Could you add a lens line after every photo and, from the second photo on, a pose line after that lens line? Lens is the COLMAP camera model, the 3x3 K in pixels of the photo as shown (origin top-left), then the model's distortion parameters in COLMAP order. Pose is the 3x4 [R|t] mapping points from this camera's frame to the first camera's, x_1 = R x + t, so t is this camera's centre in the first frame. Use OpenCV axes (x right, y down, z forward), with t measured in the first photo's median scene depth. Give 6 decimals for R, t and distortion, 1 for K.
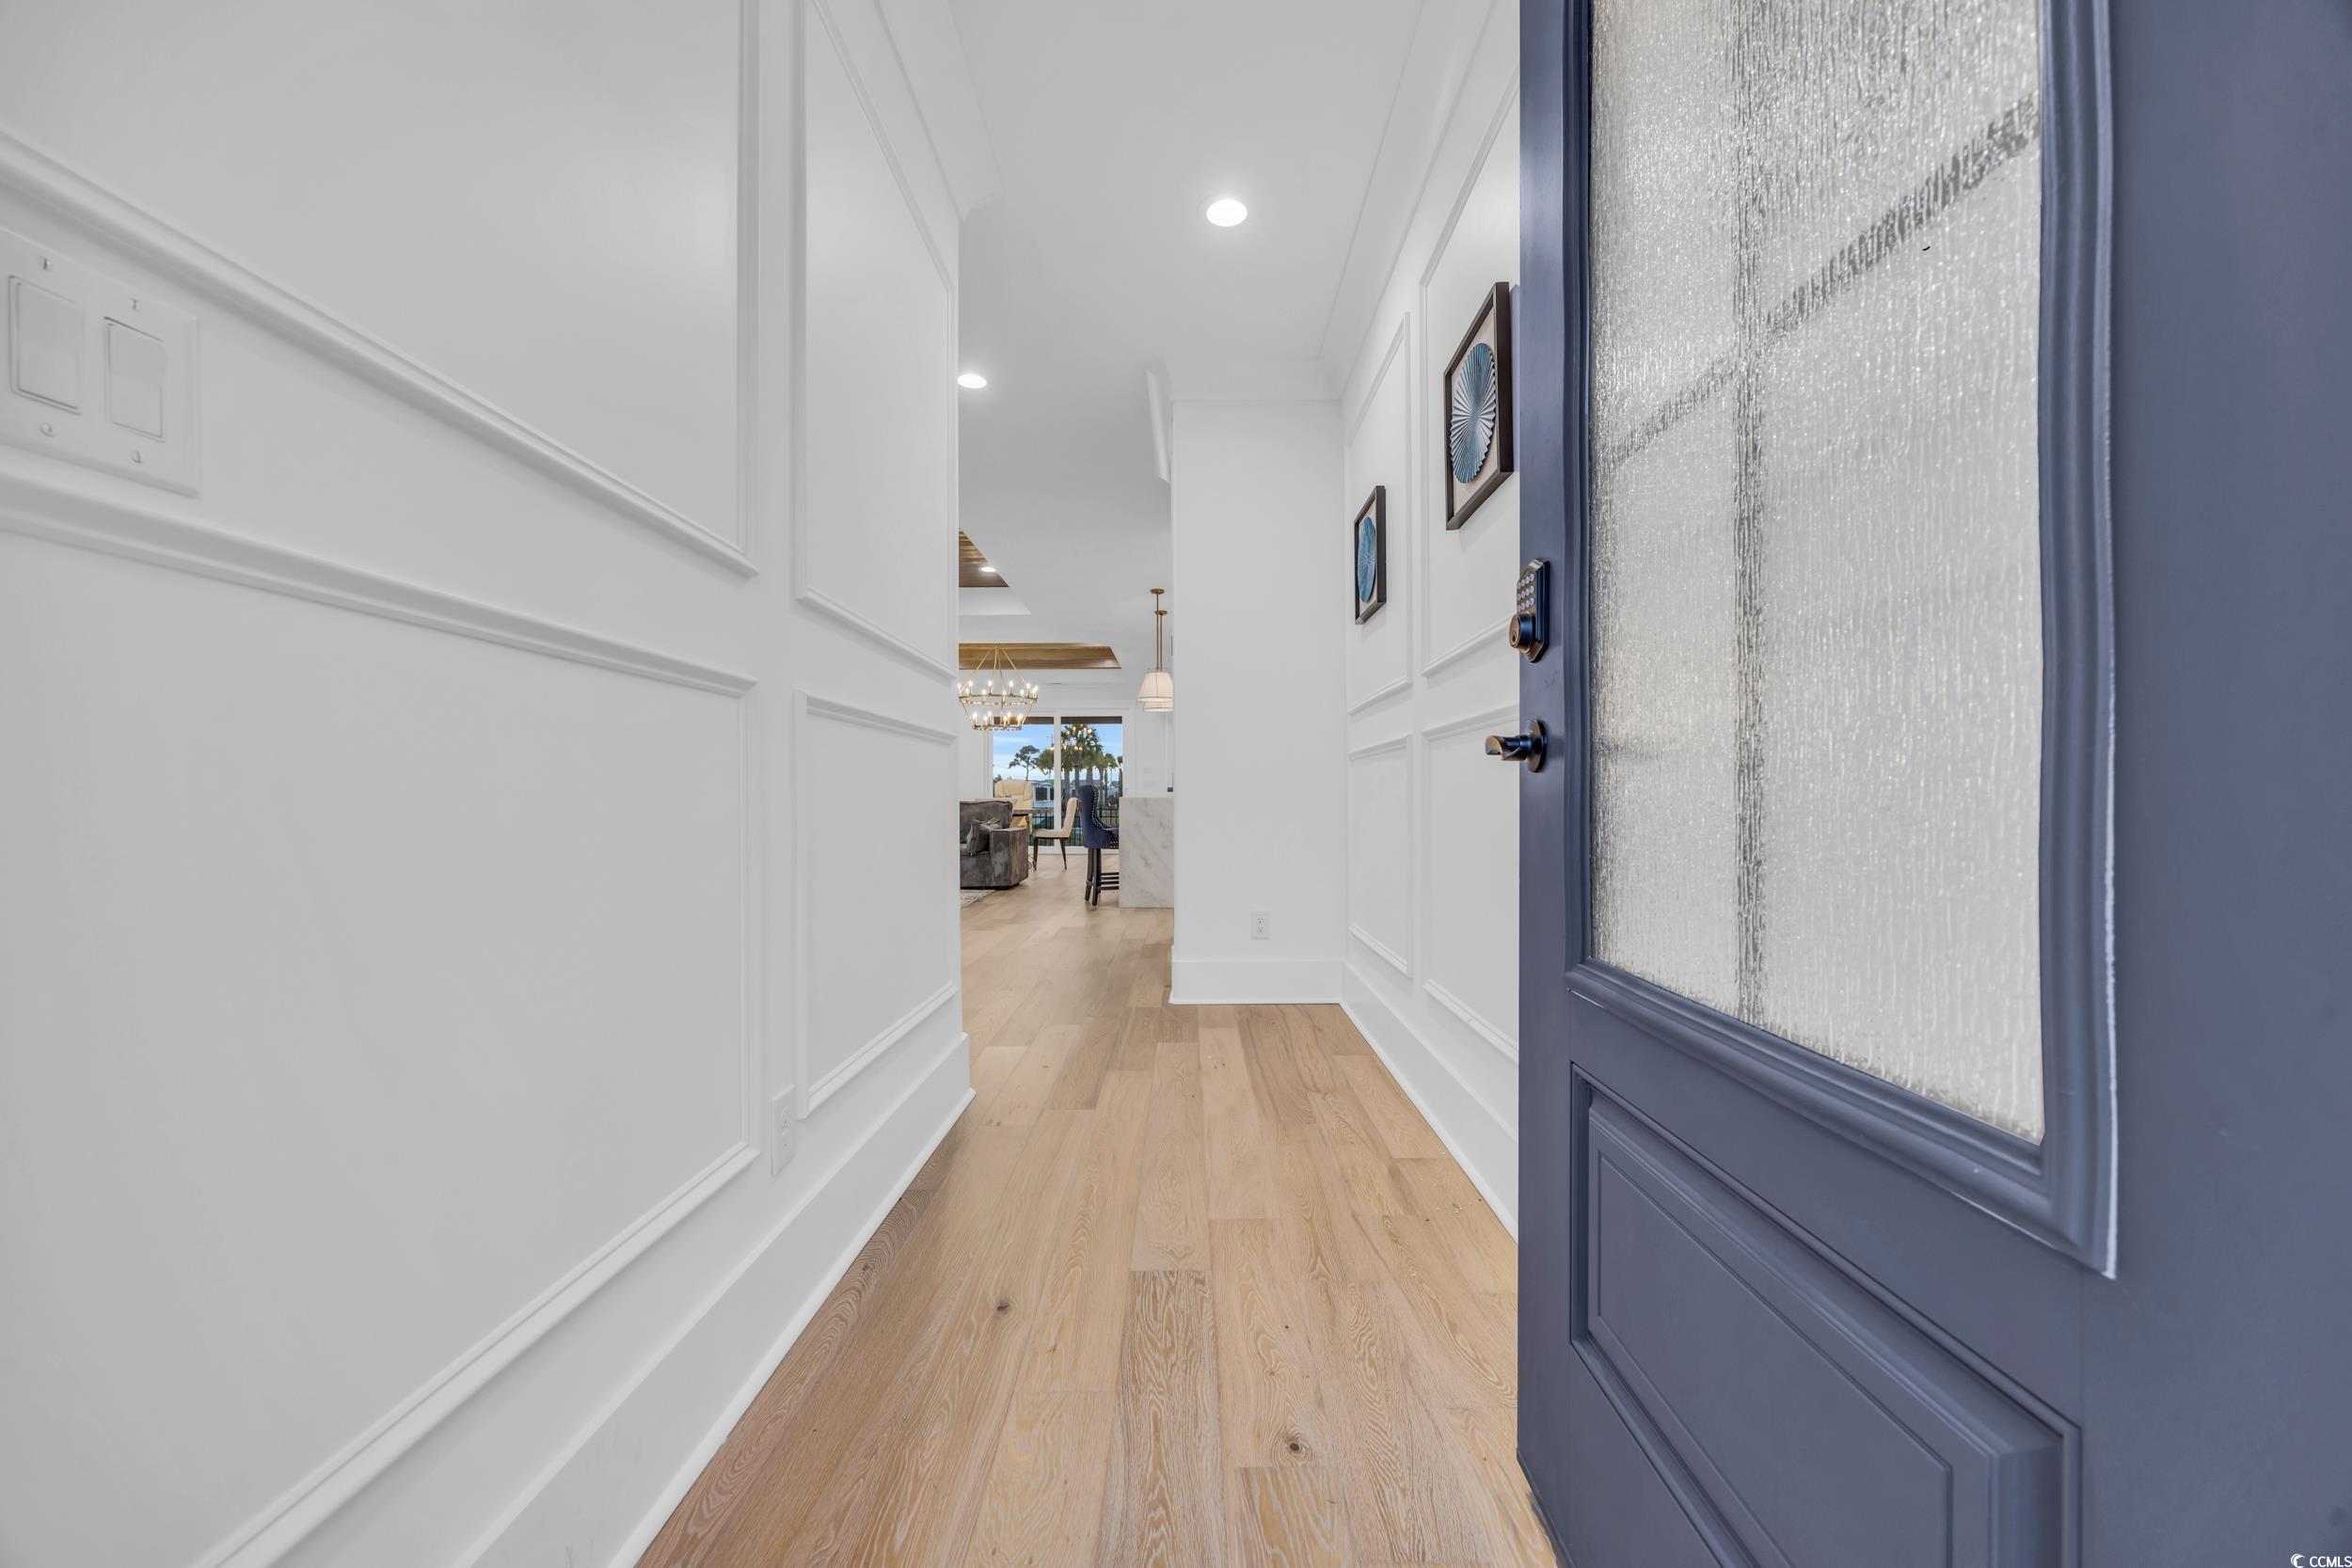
lens RADIAL K [[907.0, 0, 1177.6], [0, 907.0, 792.5], [0, 0, 1]] dist [-0.000994, -0.000134]
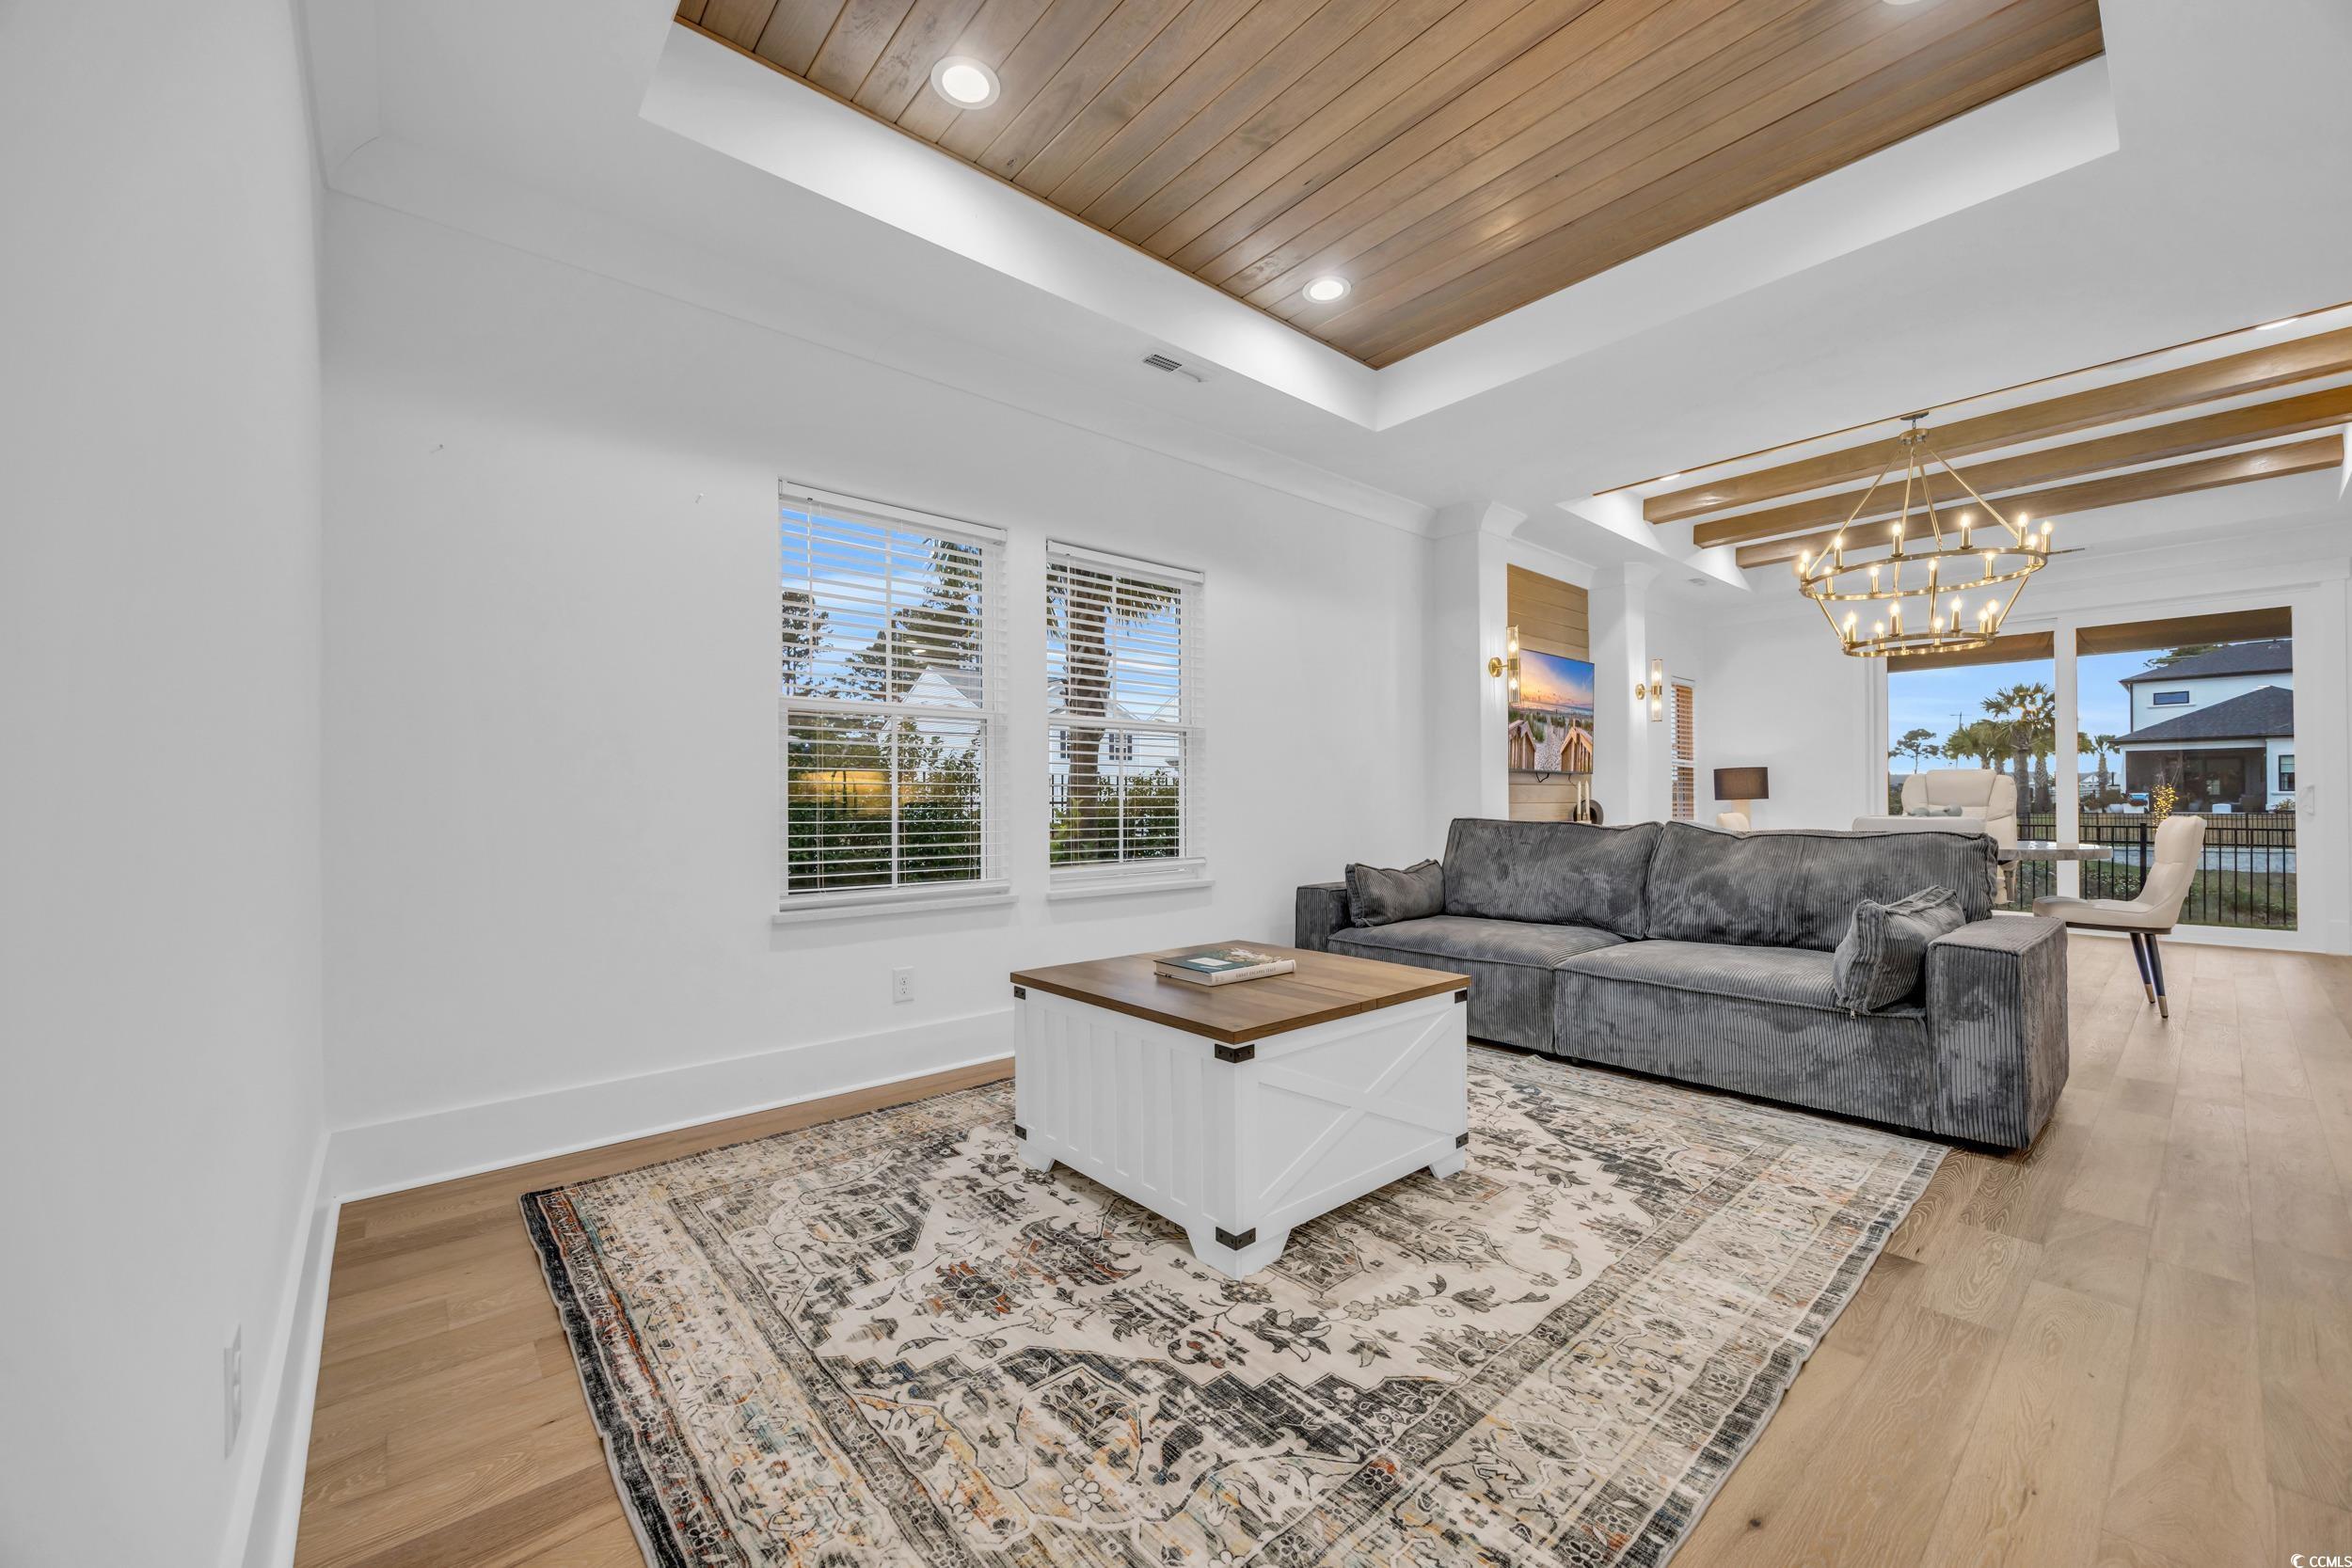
lens RADIAL K [[904.8, 0, 1172.5], [0, 904.8, 780.0], [0, 0, 1]] dist [-0.000686, -0.000354]
pose [[0.663429, -0.012558, -0.748133, -0.140387], [0.002274, 0.999888, -0.014768, -0.010000], [0.748235, 0.008096, 0.663384, 0.576363]]
